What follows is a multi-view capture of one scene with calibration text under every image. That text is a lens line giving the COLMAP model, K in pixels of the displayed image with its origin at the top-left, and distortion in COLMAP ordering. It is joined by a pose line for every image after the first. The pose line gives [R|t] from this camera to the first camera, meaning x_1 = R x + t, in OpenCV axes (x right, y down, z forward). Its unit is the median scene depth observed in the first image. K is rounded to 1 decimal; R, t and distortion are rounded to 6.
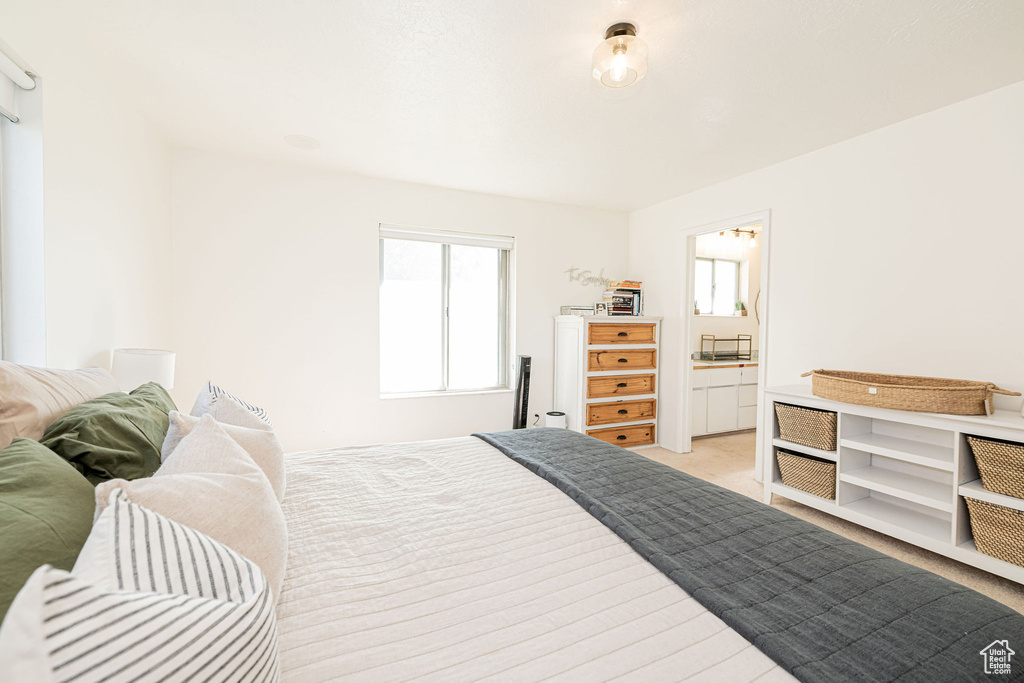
lens RADIAL K [[414.2, 0, 505.1], [0, 414.2, 337.9], [0, 0, 1]] dist [0.004442, -0.001471]
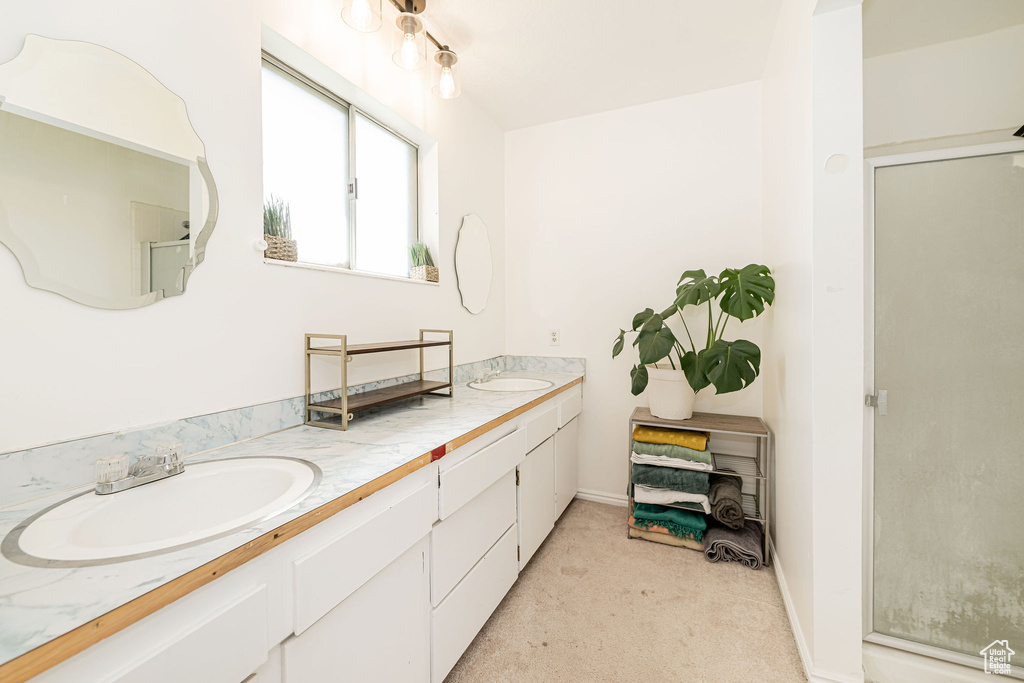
lens RADIAL K [[414.2, 0, 509.7], [0, 414.2, 334.5], [0, 0, 1]] dist [0.004442, -0.001471]
pose [[0.743190, -0.034766, 0.668177, 0.369179], [0.026689, 0.999395, 0.022314, -0.008971], [-0.668548, 0.001250, 0.743668, 0.662869]]
